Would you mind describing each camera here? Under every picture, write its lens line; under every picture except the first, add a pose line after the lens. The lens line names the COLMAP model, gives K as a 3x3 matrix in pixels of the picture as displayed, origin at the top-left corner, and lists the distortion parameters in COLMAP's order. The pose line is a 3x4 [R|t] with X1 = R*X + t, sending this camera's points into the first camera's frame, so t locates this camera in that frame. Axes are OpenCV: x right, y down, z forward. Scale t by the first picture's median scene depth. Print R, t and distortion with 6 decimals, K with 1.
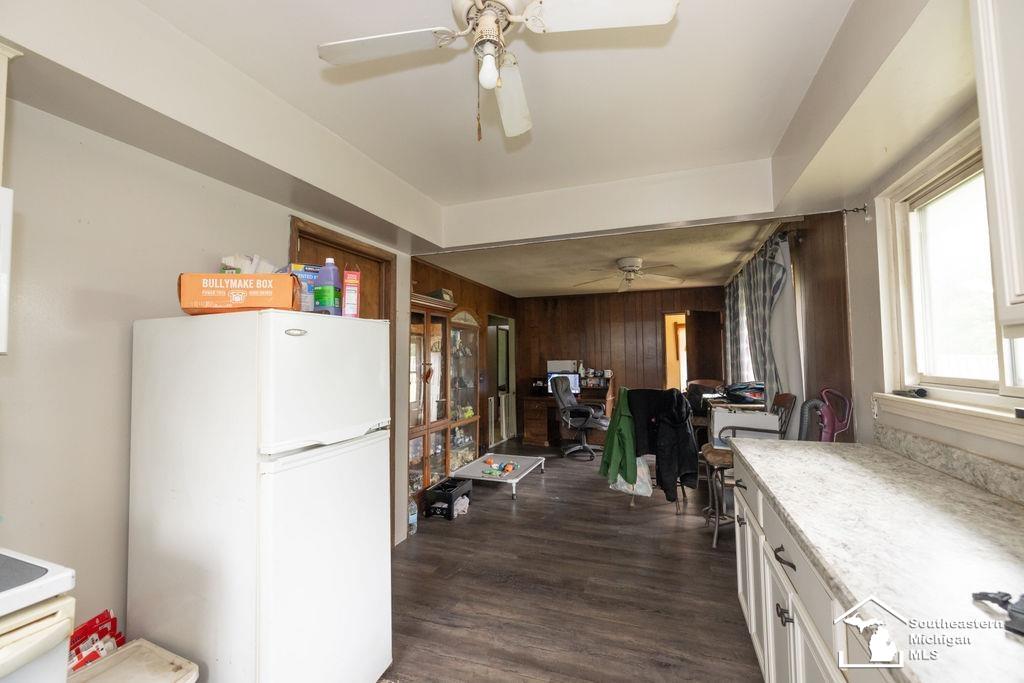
lens RADIAL K [[429.1, 0, 511.8], [0, 429.1, 337.4], [0, 0, 1]] dist [-0.002699, -0.000175]
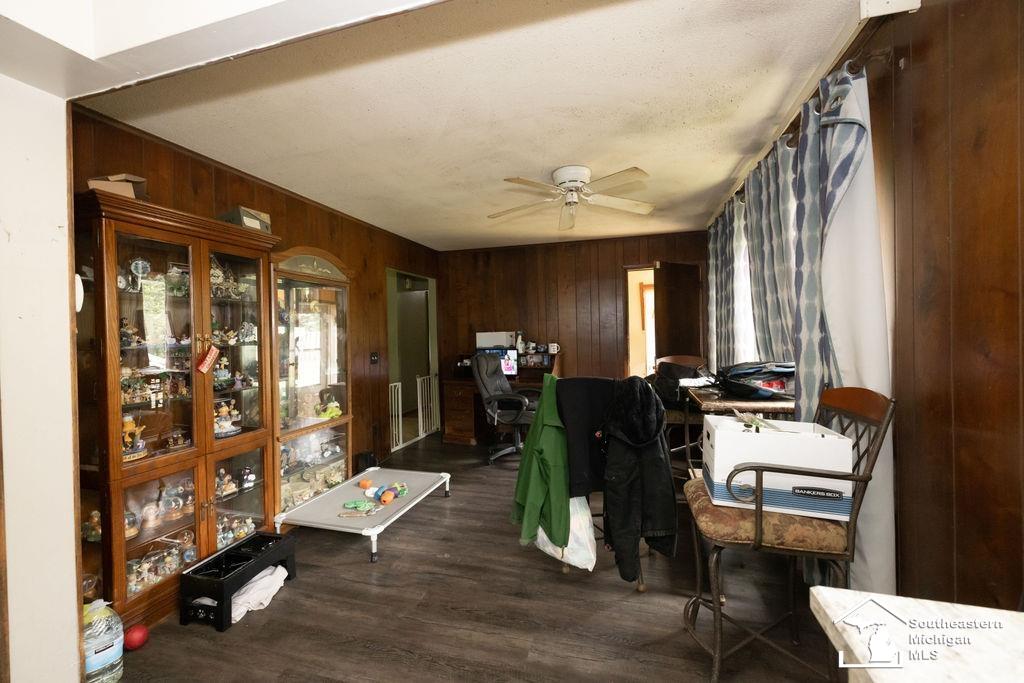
lens RADIAL K [[429.1, 0, 508.1], [0, 429.1, 338.1], [0, 0, 1]] dist [-0.002699, -0.000175]
pose [[0.997961, -0.013607, 0.062352, 0.139643], [0.009724, 0.998019, 0.062154, 0.025529], [-0.063075, -0.061421, 0.996117, 0.357476]]
